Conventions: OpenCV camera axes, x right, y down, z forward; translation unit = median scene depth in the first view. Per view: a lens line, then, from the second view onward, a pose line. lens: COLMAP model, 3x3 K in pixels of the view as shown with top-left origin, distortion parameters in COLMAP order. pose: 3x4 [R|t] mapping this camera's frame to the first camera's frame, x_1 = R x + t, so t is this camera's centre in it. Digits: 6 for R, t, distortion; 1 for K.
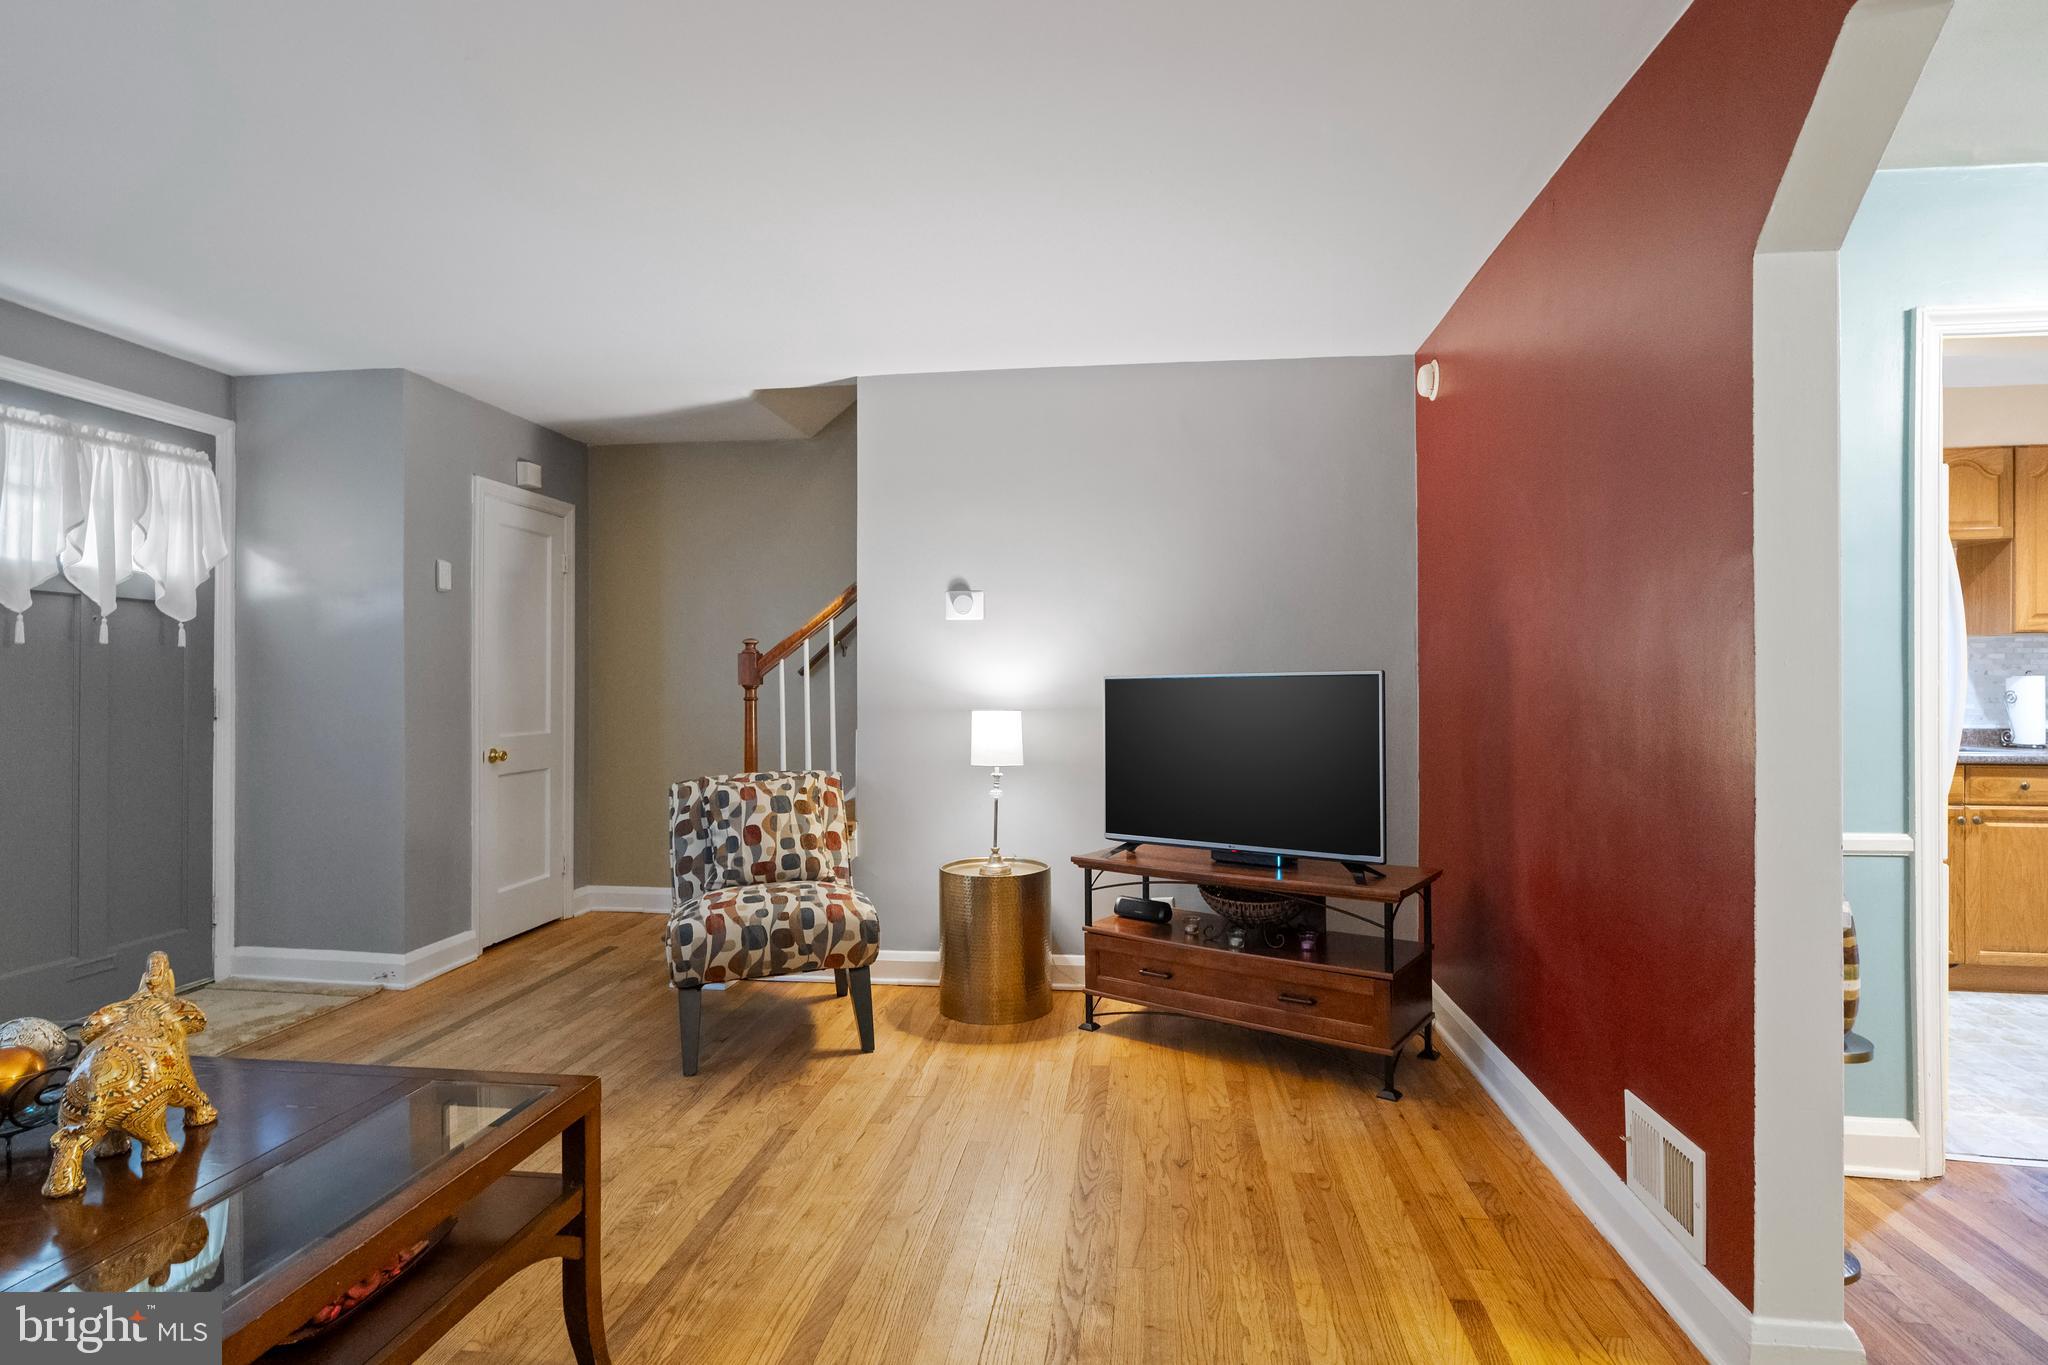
lens RADIAL K [[1027.9, 0, 1024.0], [0, 1027.9, 682.5], [0, 0, 1]] dist [-0.001648, -0.000520]
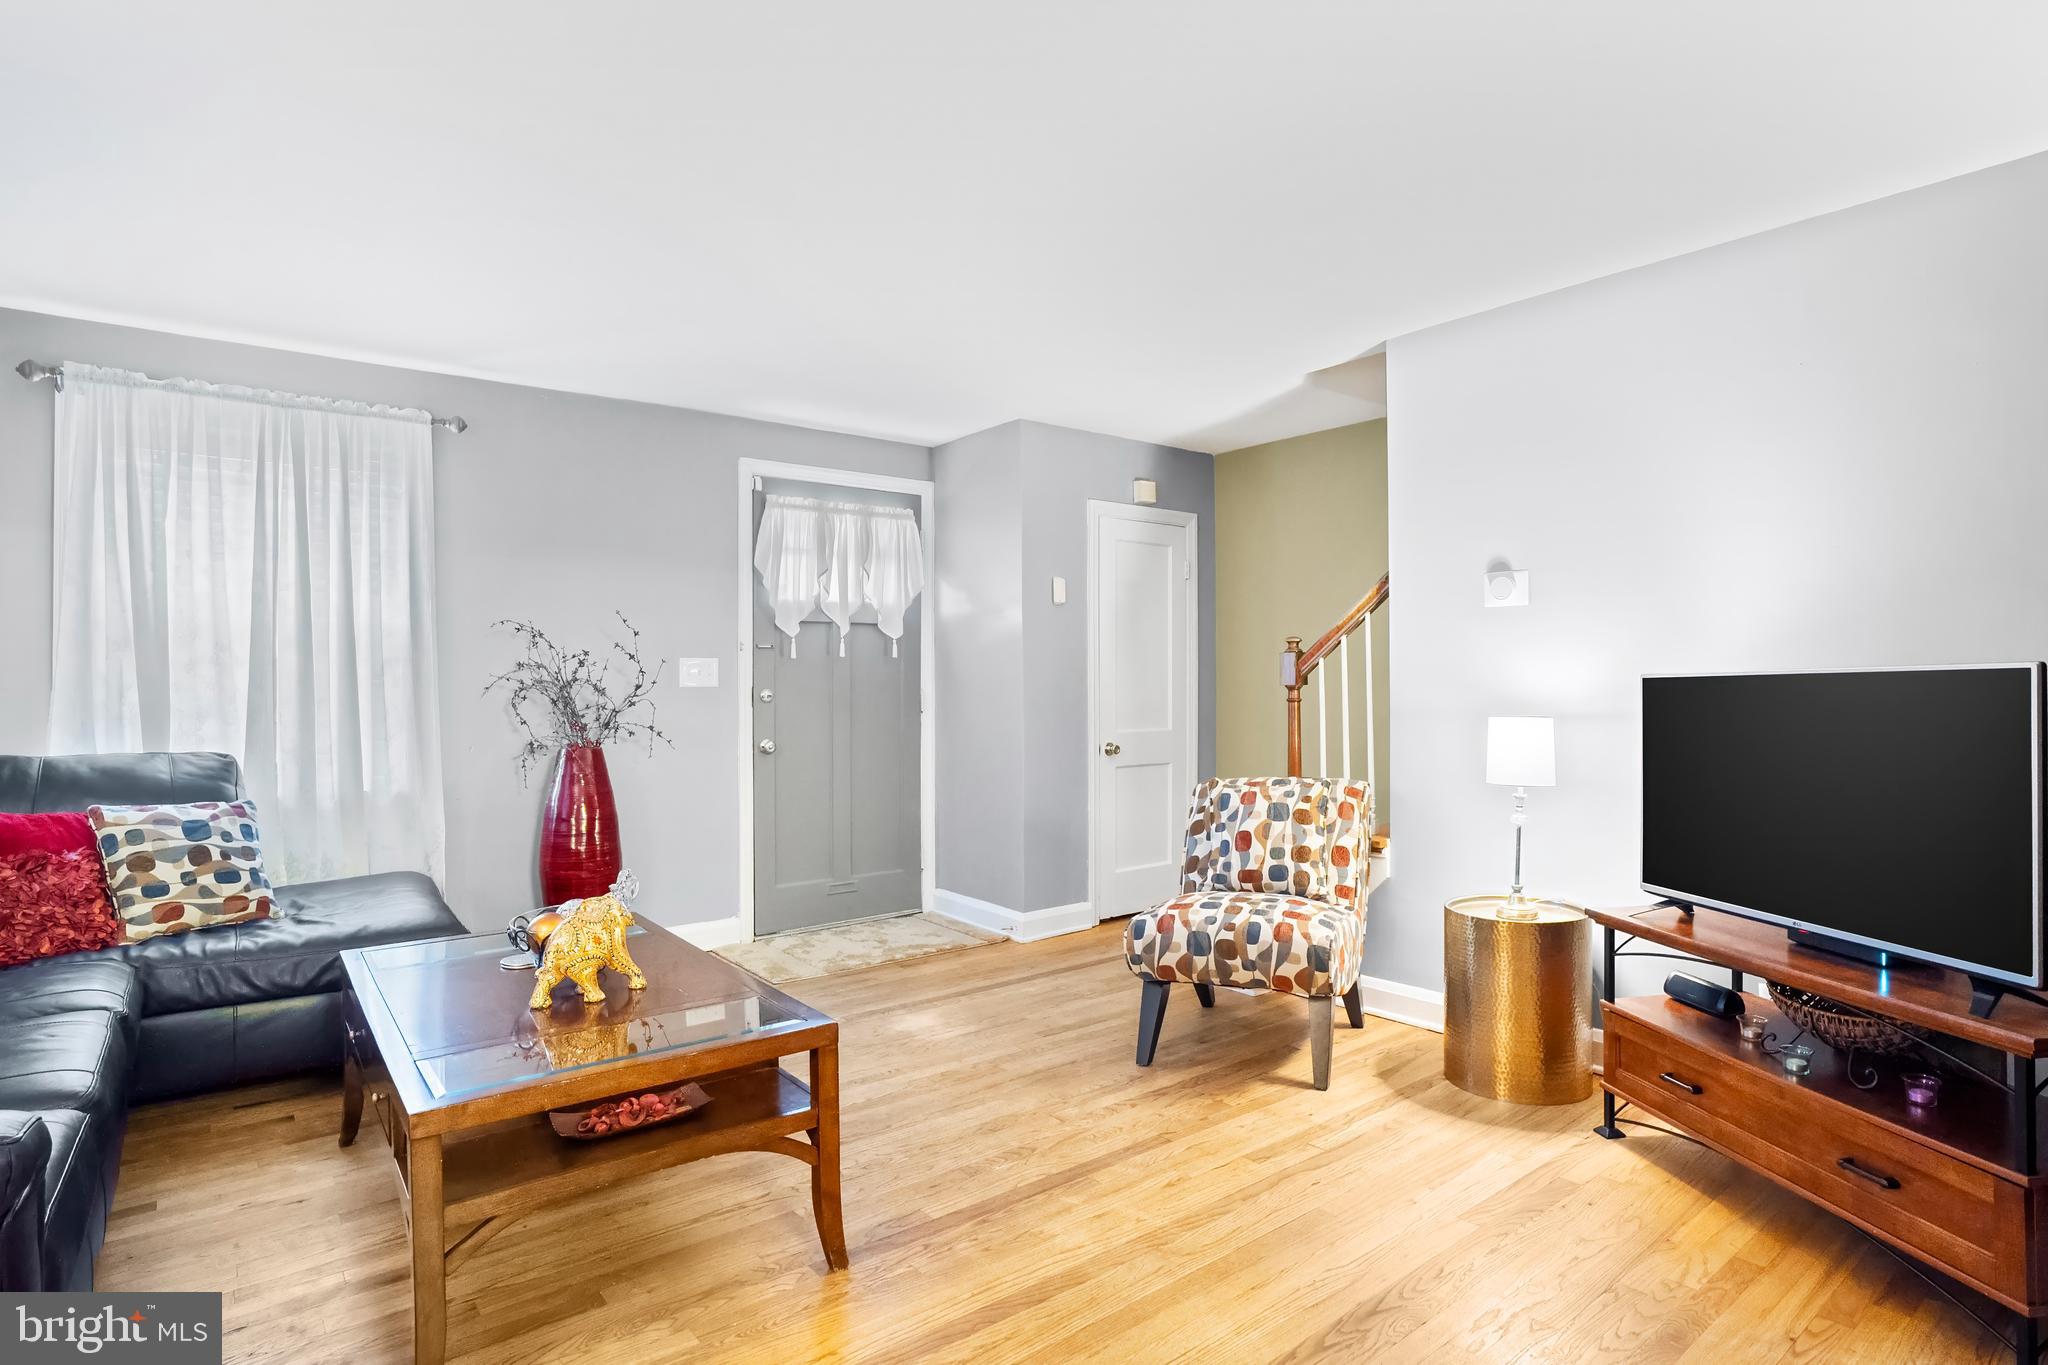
lens RADIAL K [[1070.9, 0, 1024.0], [0, 1070.9, 682.5], [0, 0, 1]] dist [-0.068272, 0.036467]
pose [[0.713046, -0.002628, -0.701112, 0.294139], [0.004942, 0.999987, 0.001278, -0.003290], [0.701100, -0.004376, 0.713050, 0.138828]]
